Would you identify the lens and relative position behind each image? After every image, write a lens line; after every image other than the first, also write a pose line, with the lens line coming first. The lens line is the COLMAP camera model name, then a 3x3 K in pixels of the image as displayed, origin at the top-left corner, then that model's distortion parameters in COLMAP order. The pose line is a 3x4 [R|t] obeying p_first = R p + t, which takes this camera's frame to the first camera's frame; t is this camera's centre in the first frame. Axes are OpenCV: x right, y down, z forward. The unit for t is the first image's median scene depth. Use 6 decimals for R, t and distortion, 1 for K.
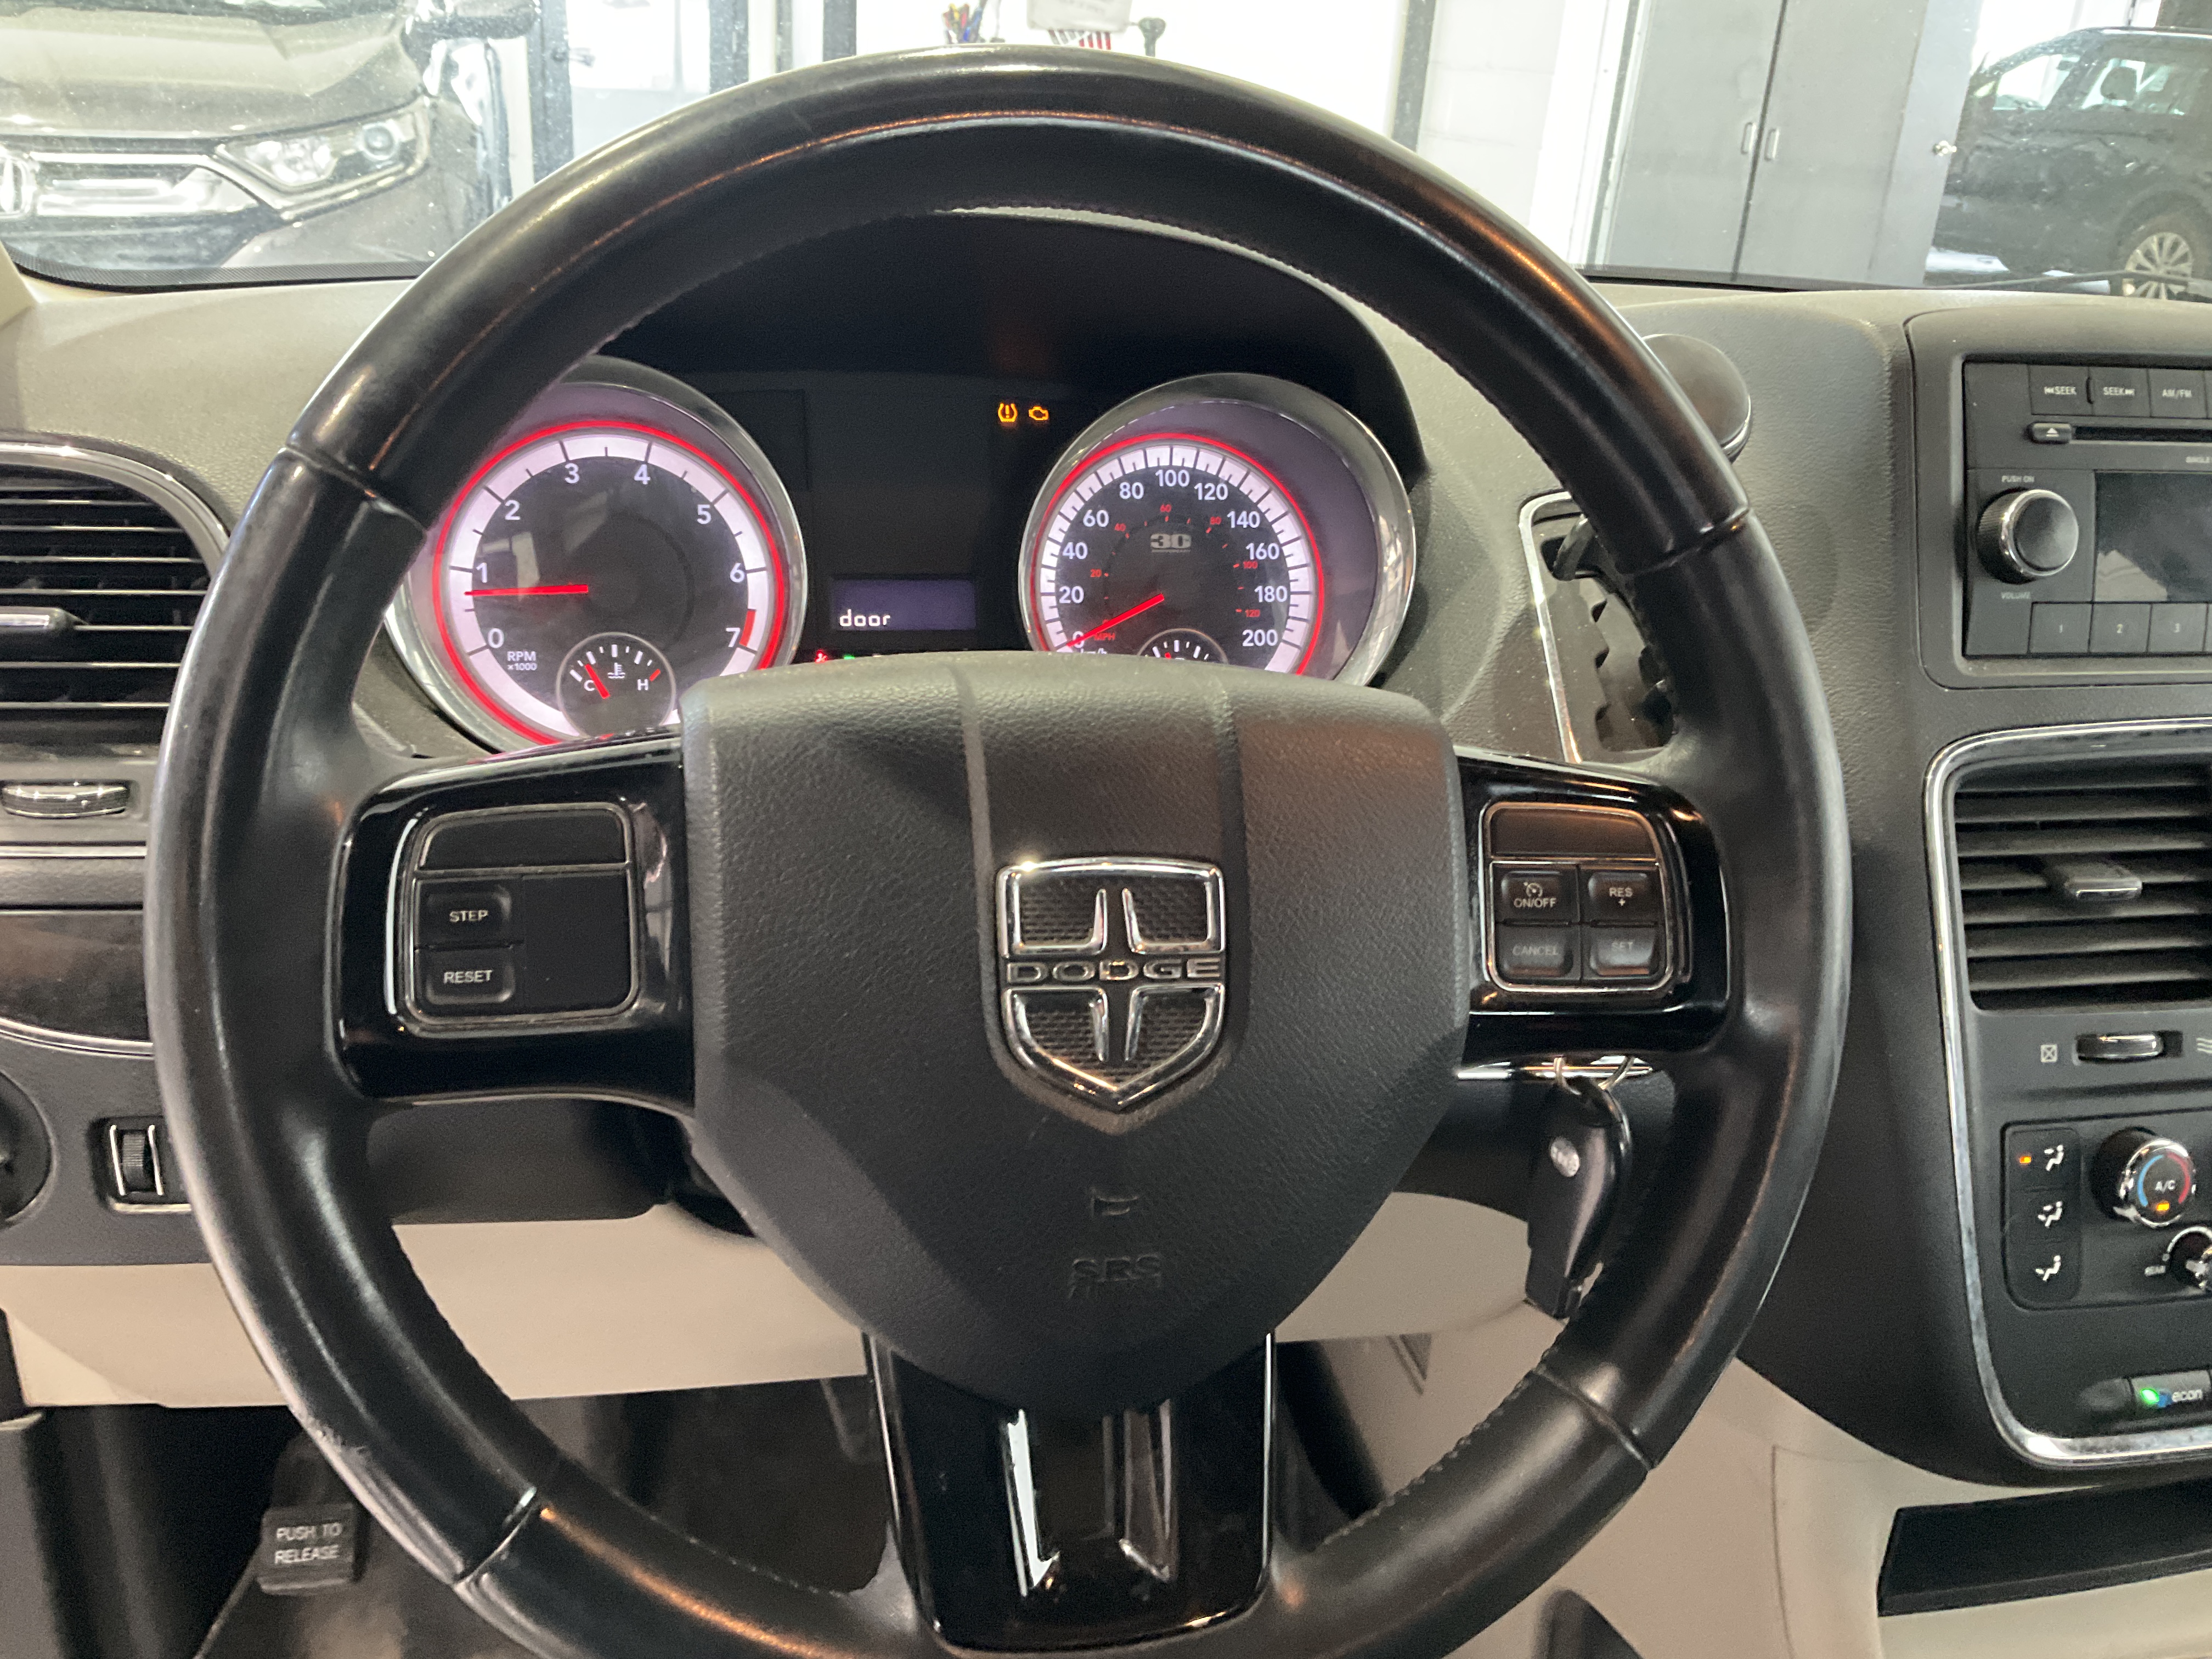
lens RADIAL K [[1974.8, 0, 1101.6], [0, 1974.8, 827.9], [0, 0, 1]] dist [0.050214, -0.021741]
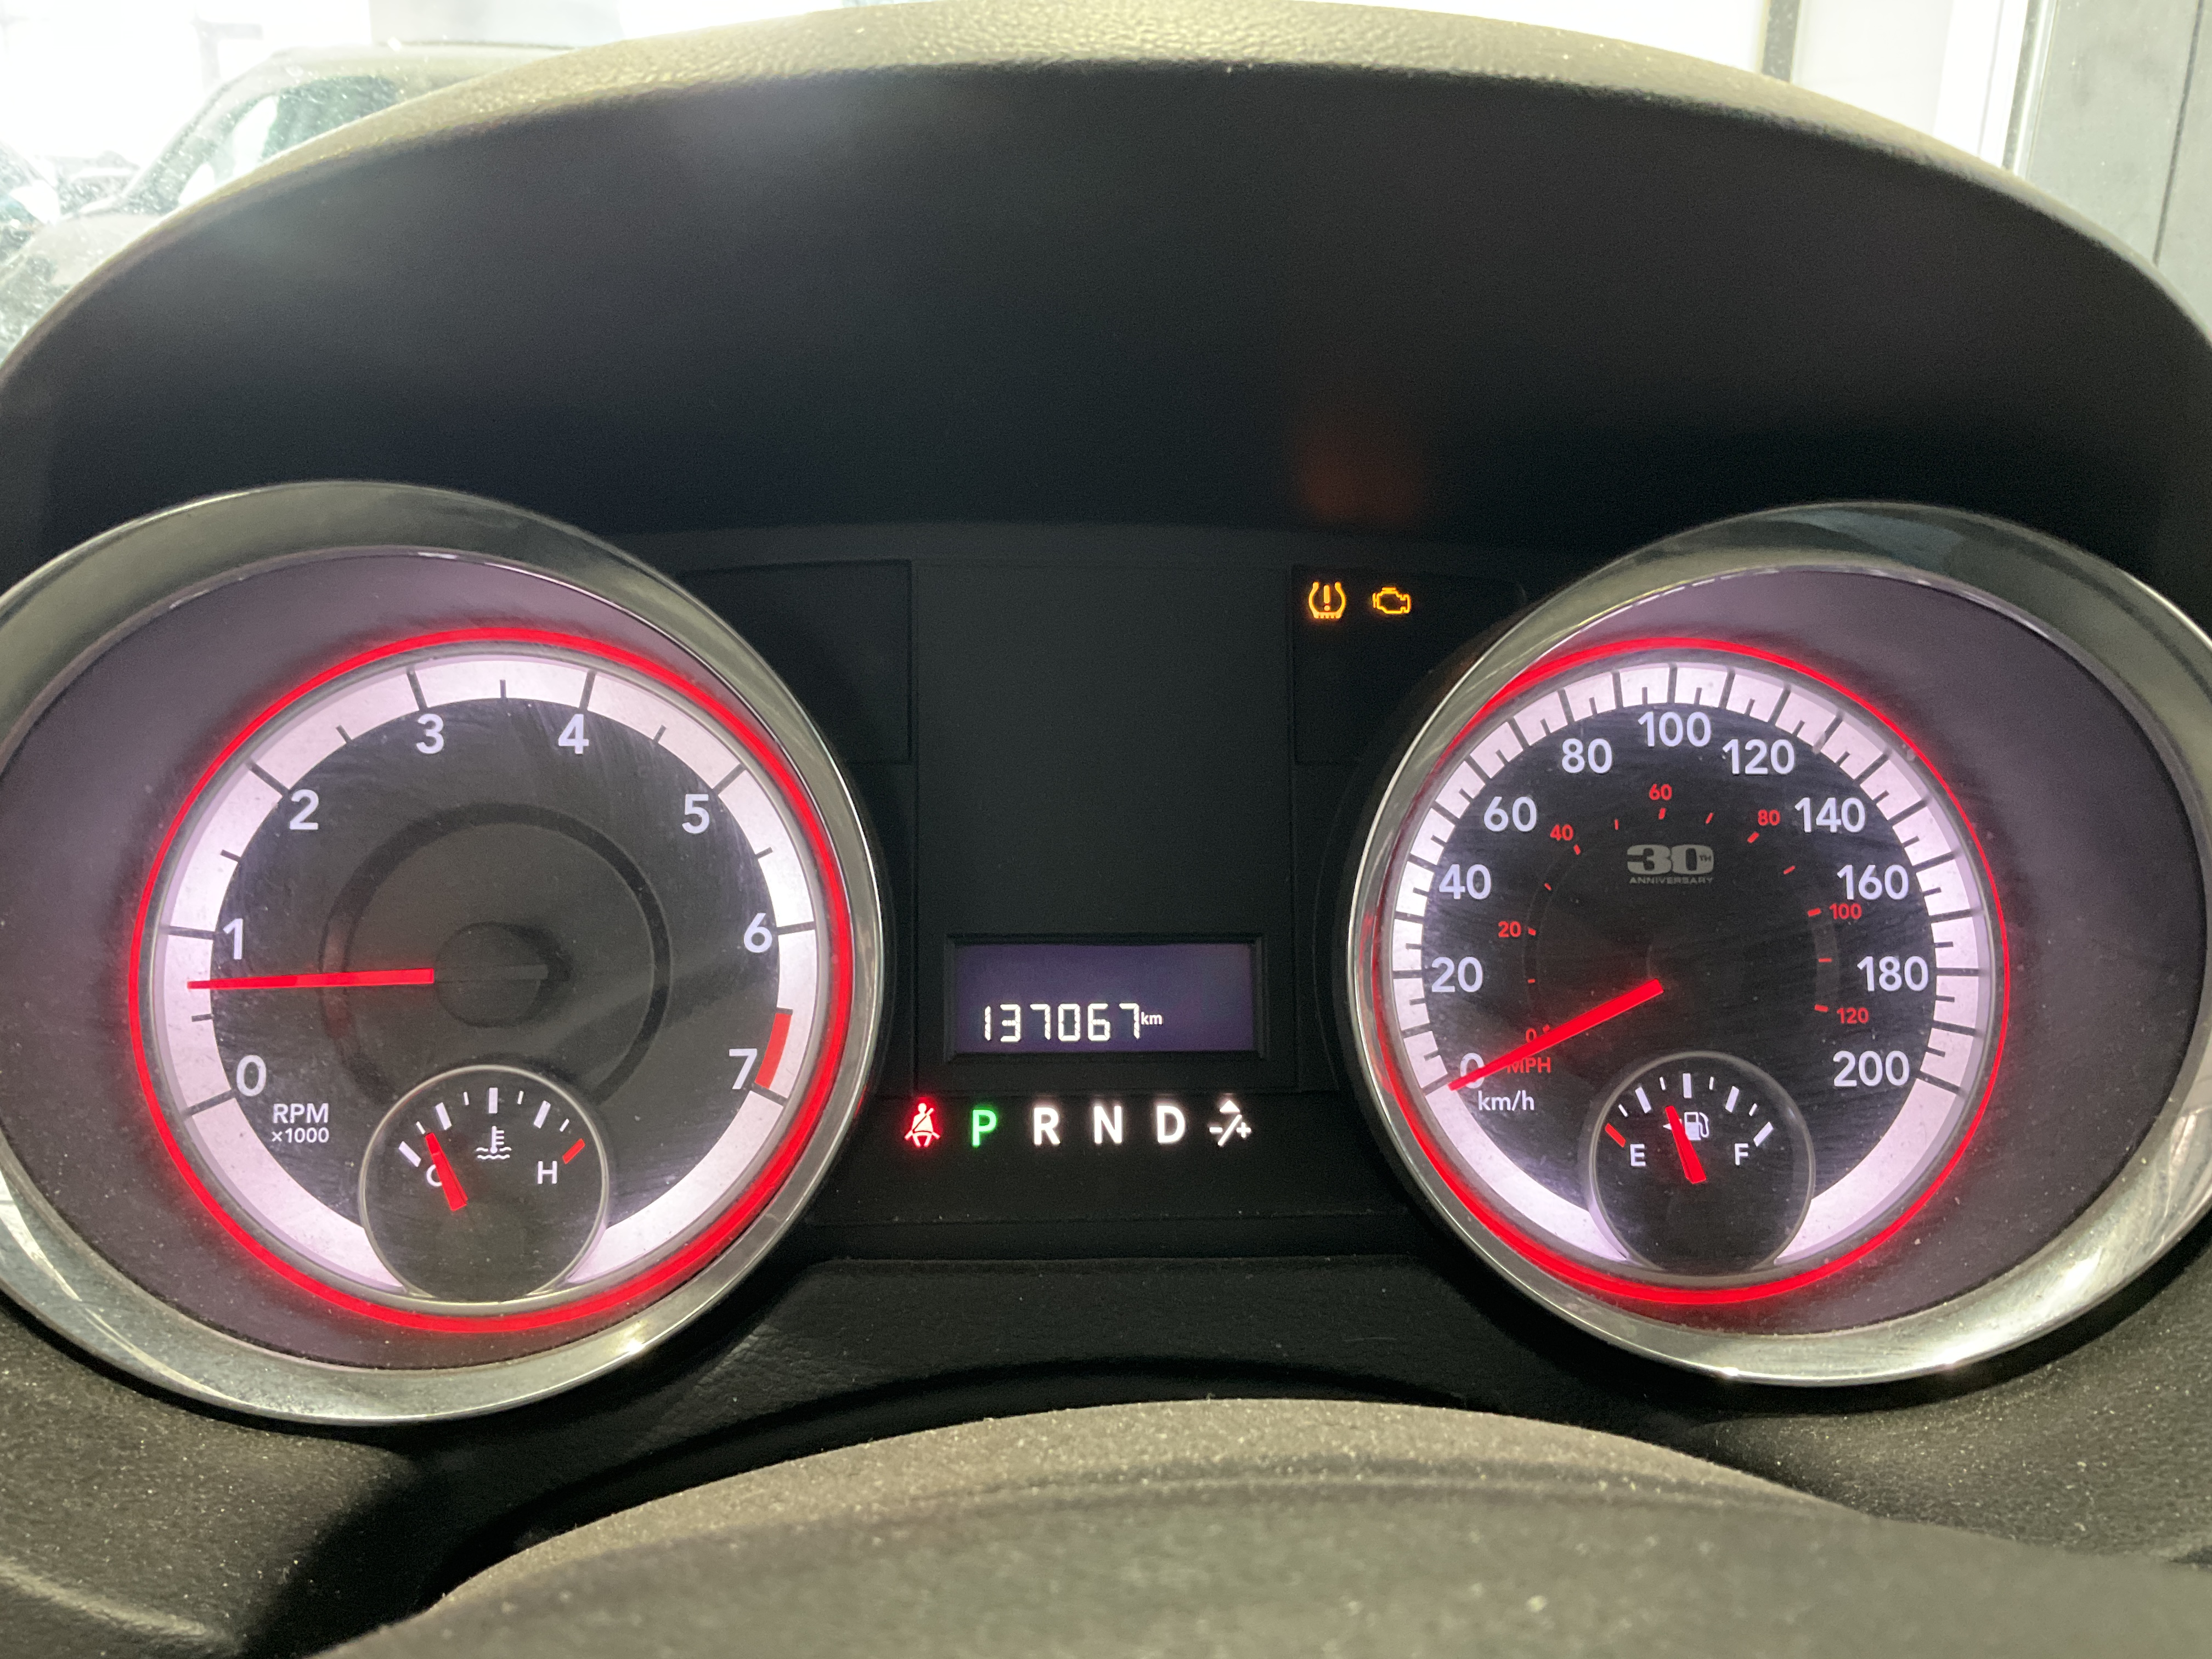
lens RADIAL K [[1974.8, 0, 1108.1], [0, 1974.8, 822.1], [0, 0, 1]] dist [0.050214, -0.021741]
pose [[0.984945, 0.007439, -0.172707, -0.016104], [-0.022999, 0.995831, -0.088269, -0.111050], [0.171330, 0.090912, 0.981010, 0.518699]]
